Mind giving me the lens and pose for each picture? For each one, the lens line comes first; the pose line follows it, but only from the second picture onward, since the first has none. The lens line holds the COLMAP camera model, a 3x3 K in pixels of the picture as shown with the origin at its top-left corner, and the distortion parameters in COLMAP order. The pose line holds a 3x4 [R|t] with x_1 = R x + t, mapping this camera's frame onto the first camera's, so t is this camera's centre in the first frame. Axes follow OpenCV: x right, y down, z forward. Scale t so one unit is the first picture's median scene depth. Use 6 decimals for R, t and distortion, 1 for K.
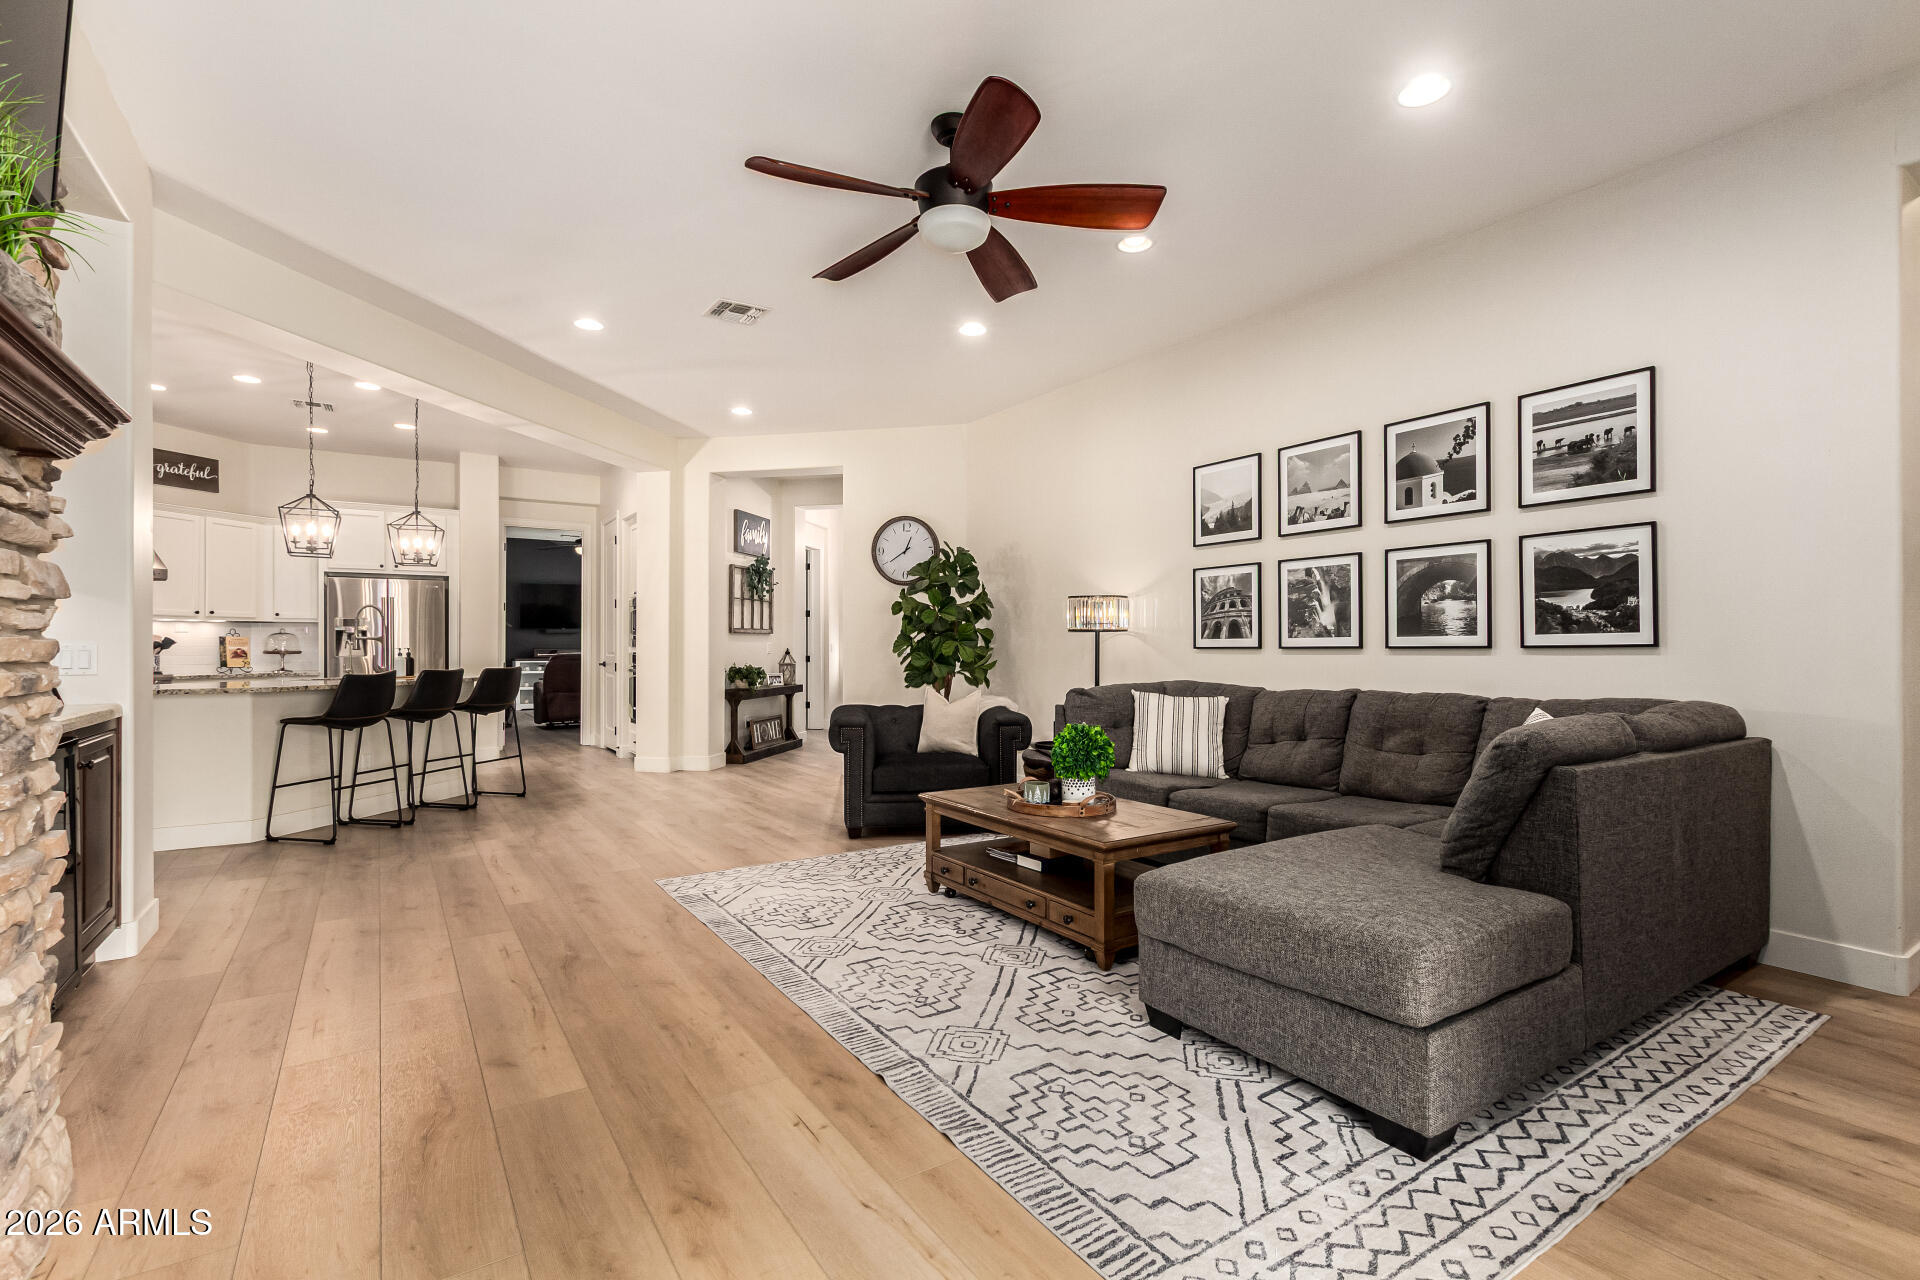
lens RADIAL K [[875.4, 0, 968.5], [0, 875.4, 639.5], [0, 0, 1]] dist [0.009918, 0.000174]
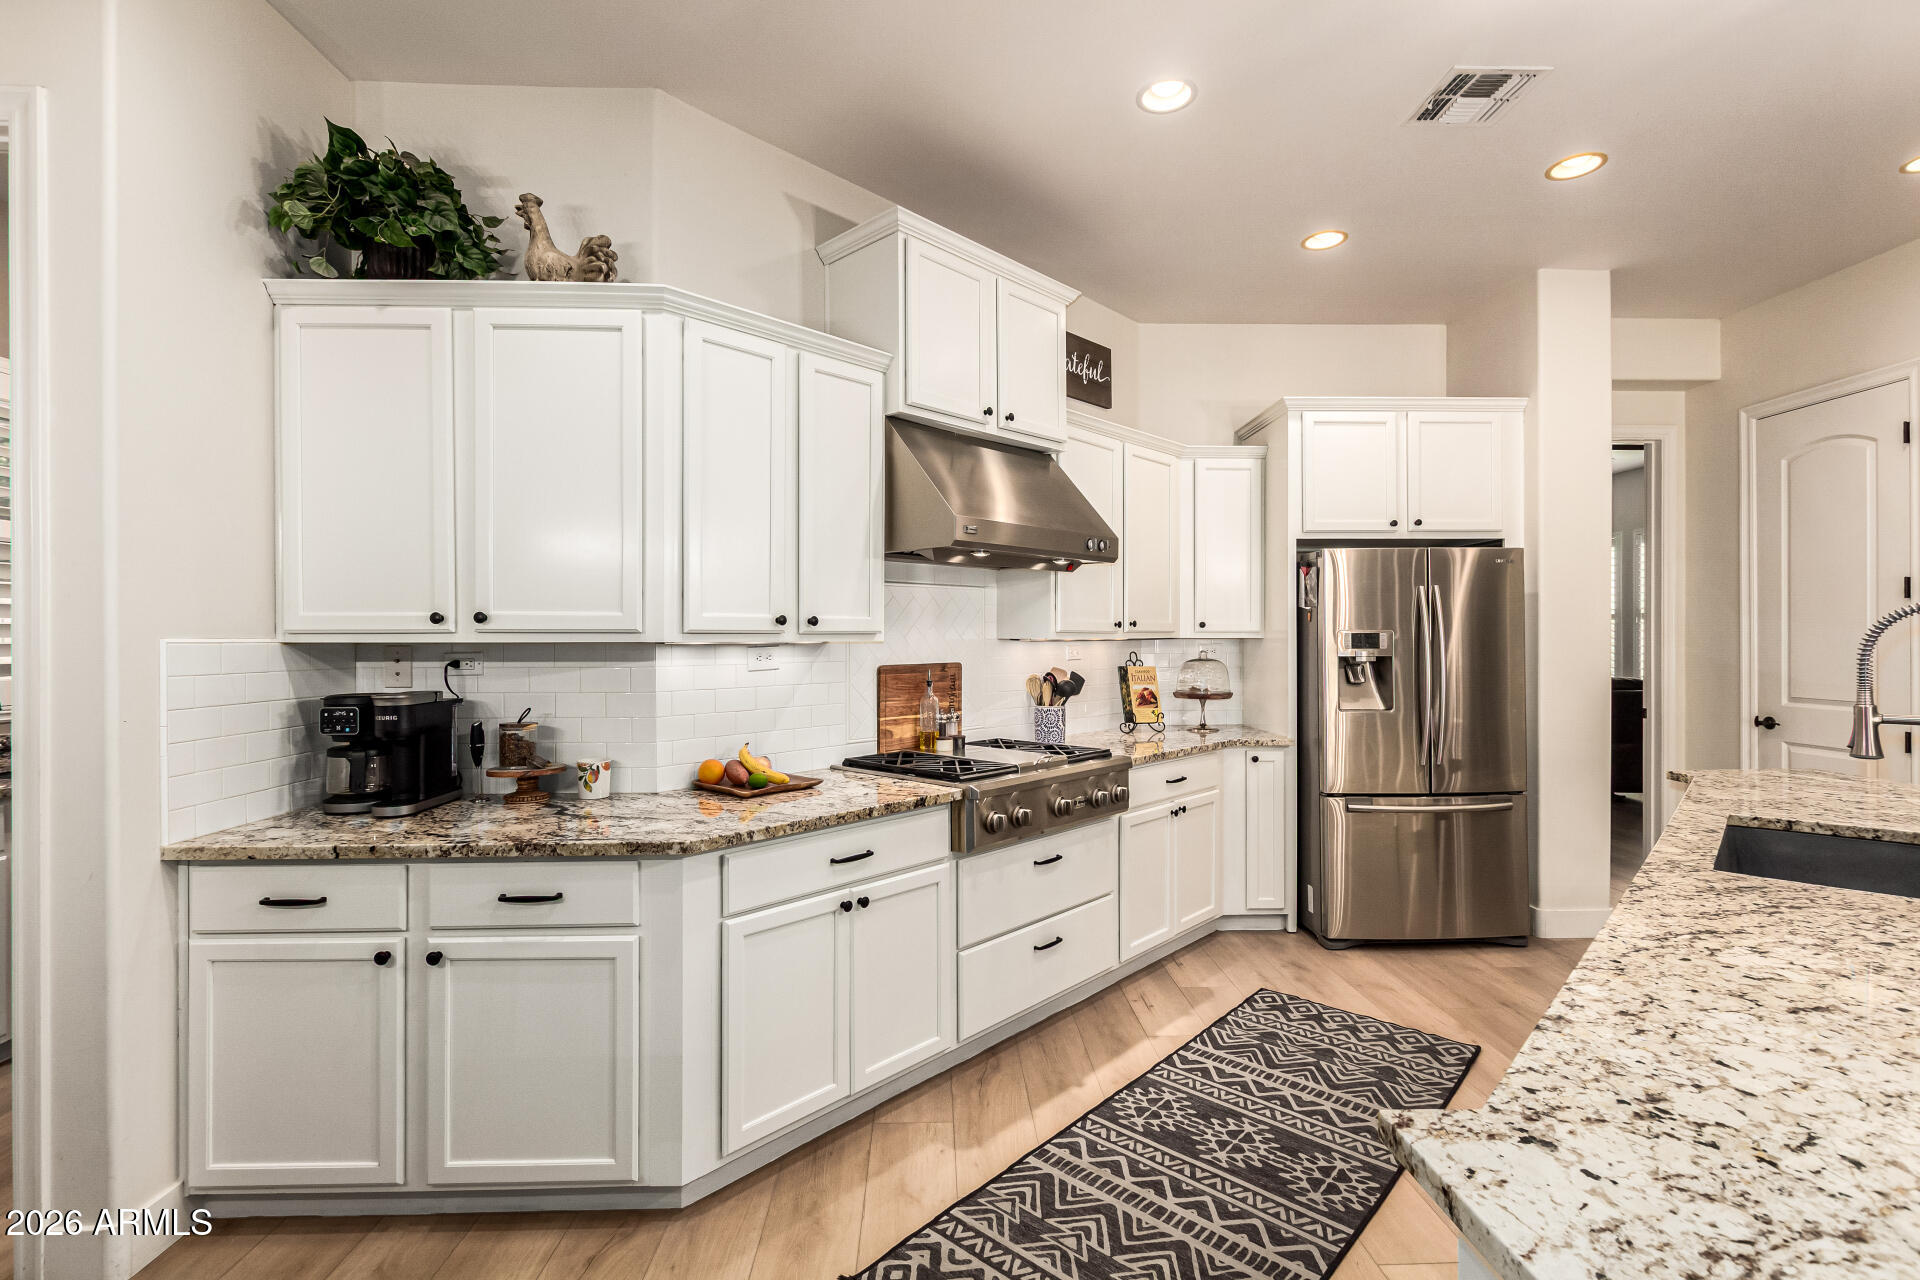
lens RADIAL K [[875.4, 0, 968.5], [0, 875.4, 639.5], [0, 0, 1]] dist [0.009918, 0.000174]
pose [[0.848931, -0.001053, -0.528502, -0.638775], [0.005719, 0.999958, 0.007194, -0.024705], [0.528472, -0.009130, 0.848902, 0.484042]]
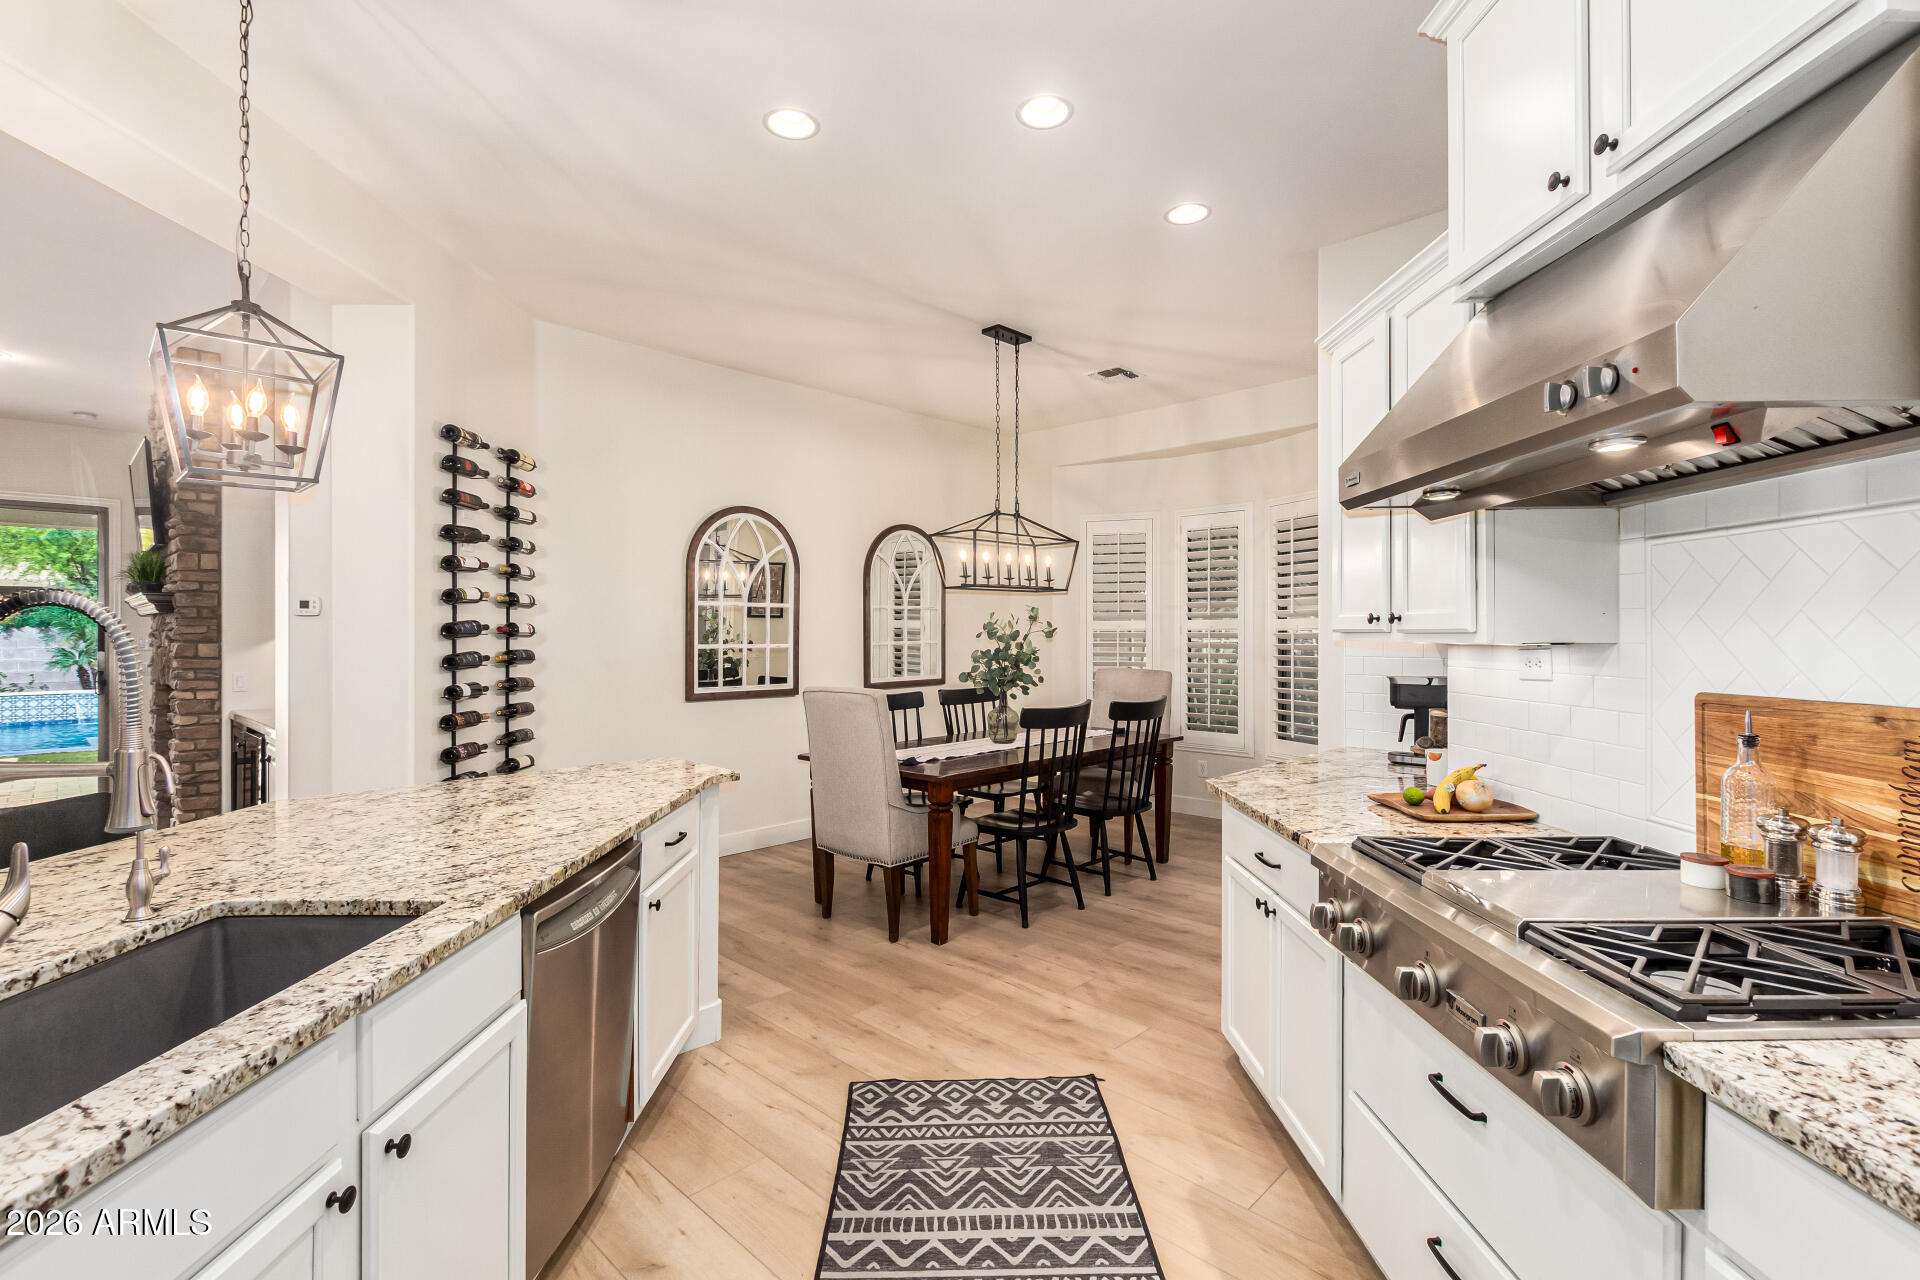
lens RADIAL K [[875.4, 0, 968.5], [0, 875.4, 639.5], [0, 0, 1]] dist [0.009918, 0.000174]
pose [[-0.976846, 0.002788, -0.213924, -0.669785], [0.002822, 0.999996, 0.000146, -0.023210], [0.213924, -0.000461, -0.976850, 0.991160]]
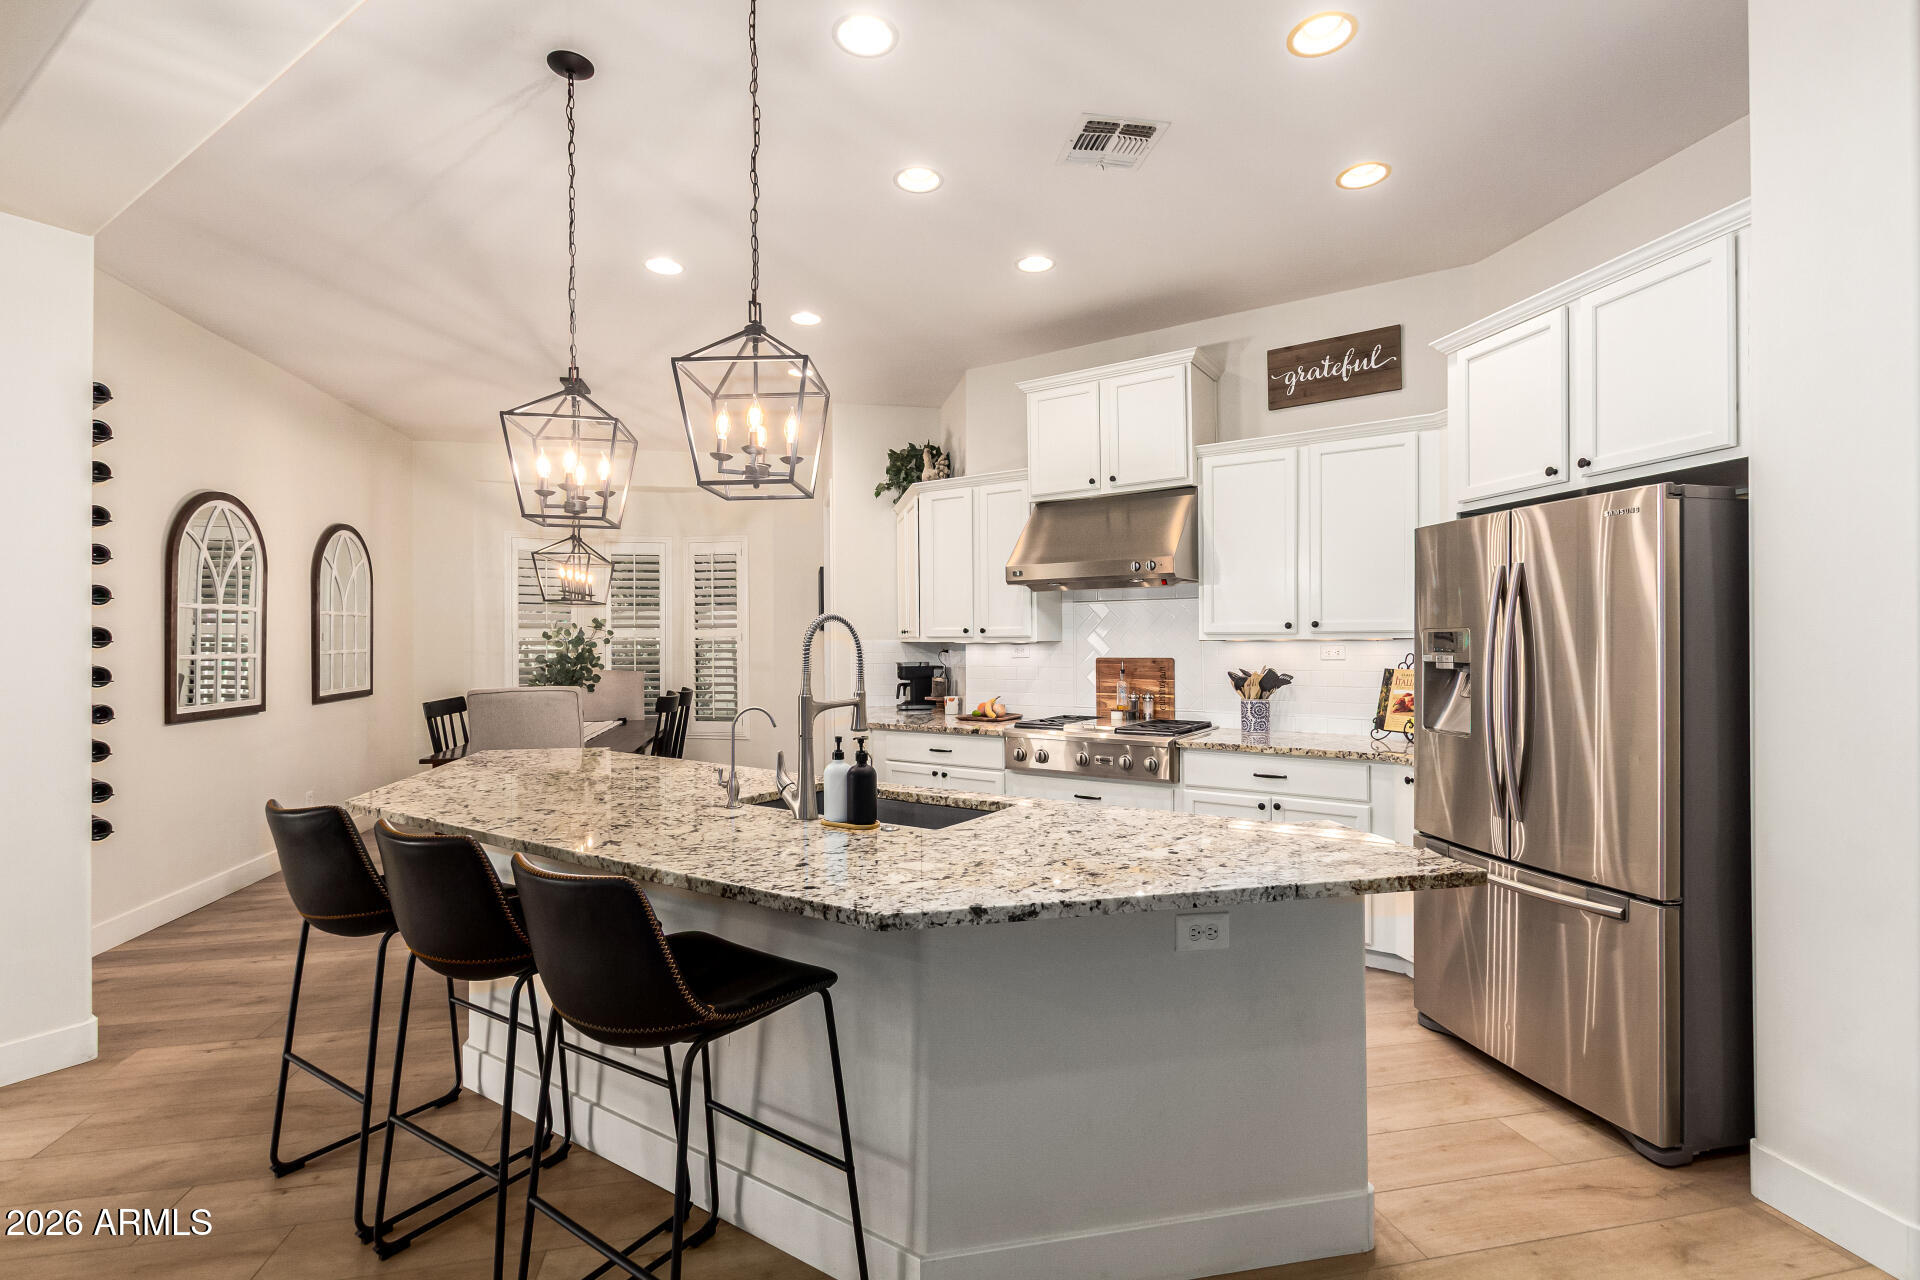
lens RADIAL K [[875.4, 0, 968.5], [0, 875.4, 639.5], [0, 0, 1]] dist [0.009918, 0.000174]
pose [[-0.375016, 0.001109, -0.927018, -0.283353], [0.011873, 0.999923, -0.003607, -0.021339], [0.926942, -0.012359, -0.375001, 0.964621]]
